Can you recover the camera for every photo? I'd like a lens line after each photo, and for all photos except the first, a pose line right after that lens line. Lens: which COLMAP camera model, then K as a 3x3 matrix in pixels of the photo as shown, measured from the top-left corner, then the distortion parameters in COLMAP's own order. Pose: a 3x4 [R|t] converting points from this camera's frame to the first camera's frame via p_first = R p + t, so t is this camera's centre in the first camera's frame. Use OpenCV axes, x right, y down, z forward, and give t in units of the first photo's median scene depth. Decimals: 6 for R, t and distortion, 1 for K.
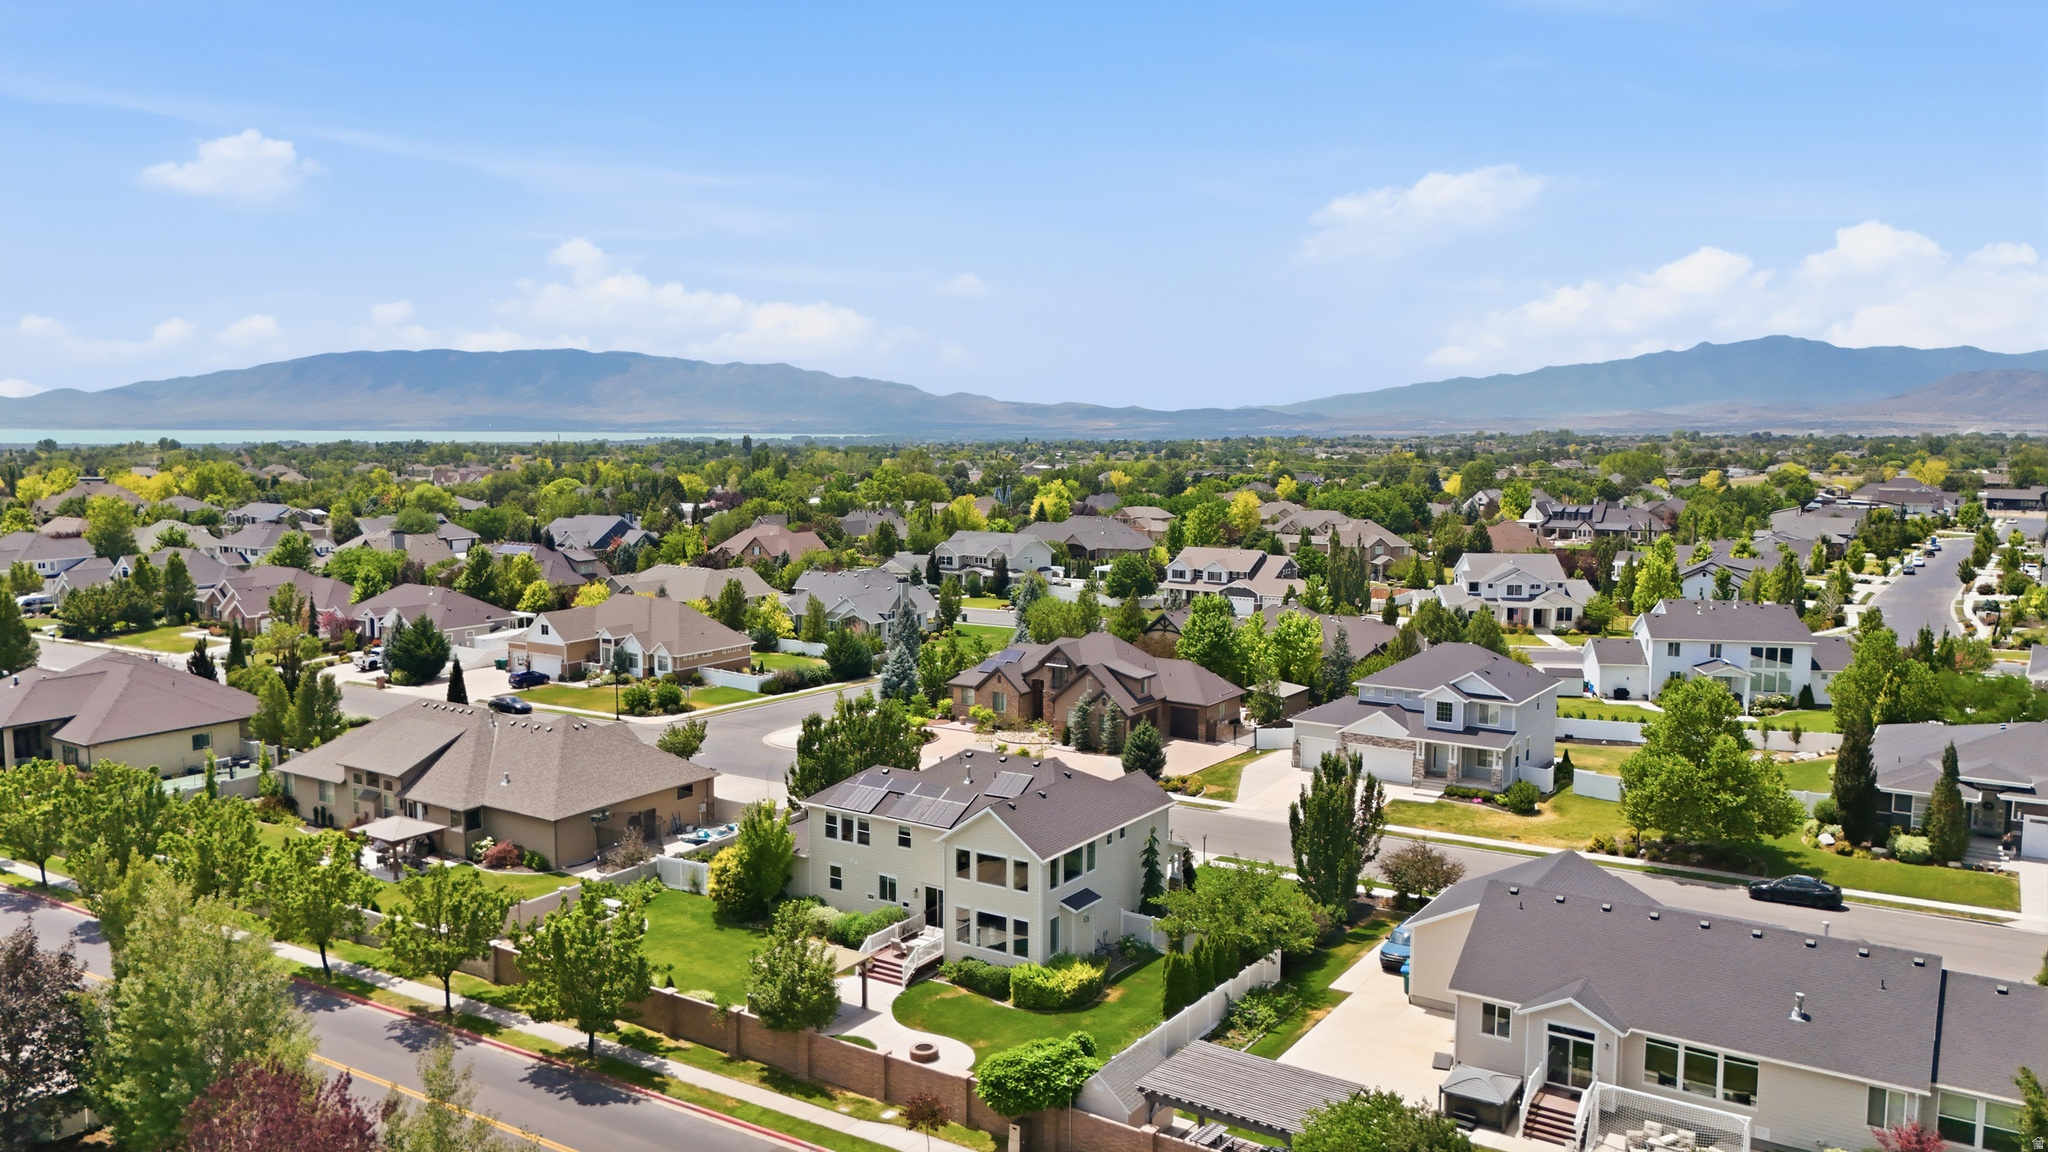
lens RADIAL K [[1515.8, 0, 1023.5], [0, 1515.8, 564.4], [0, 0, 1]] dist [0.067804, -0.065295]
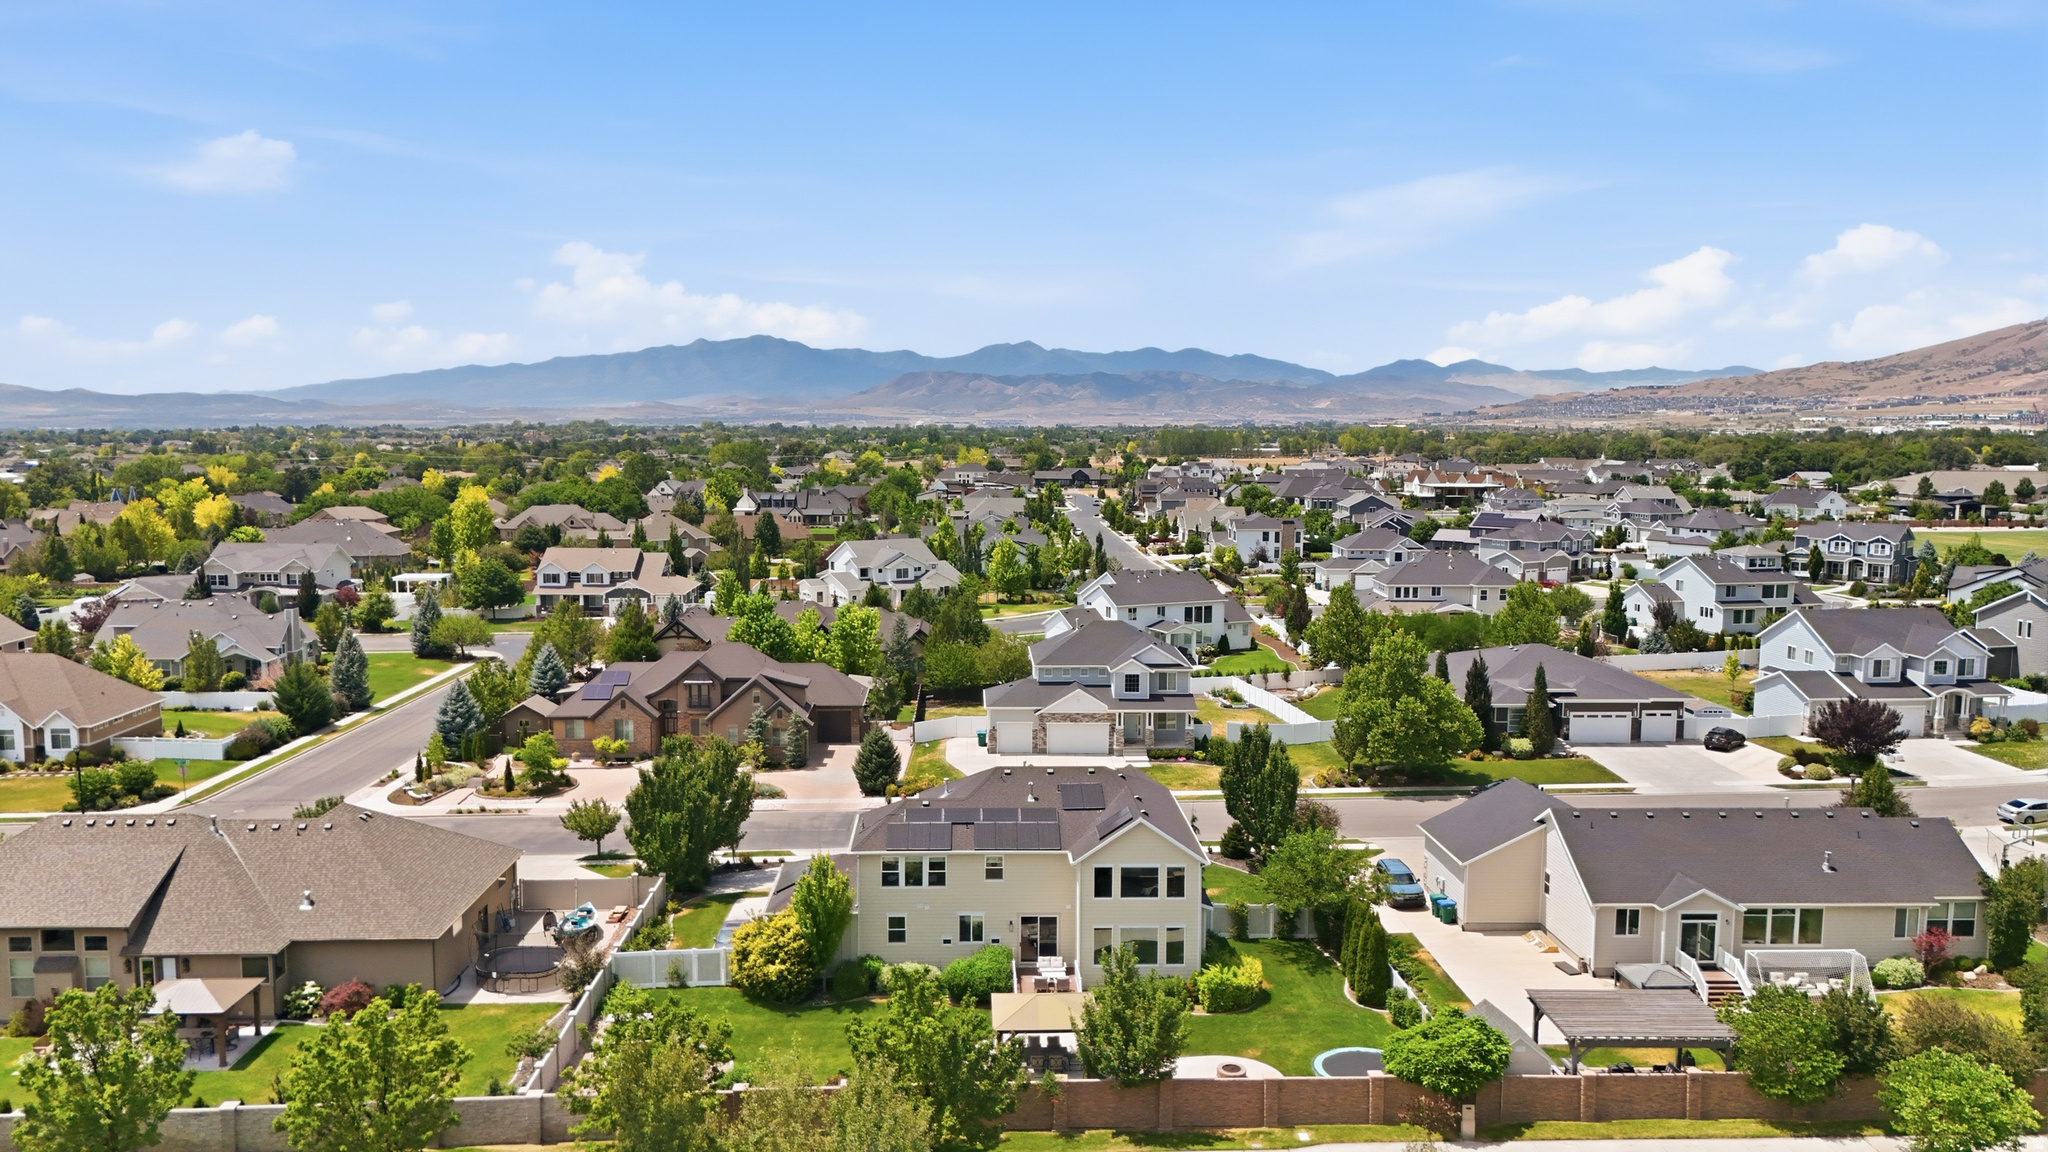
lens RADIAL K [[1515.8, 0, 1029.5], [0, 1515.8, 575.0], [0, 0, 1]] dist [0.067804, -0.065295]
pose [[0.809421, -0.060509, 0.584103, -0.347513], [0.052586, 0.998150, 0.030530, -0.014726], [-0.584869, 0.006004, 0.811105, 0.142112]]
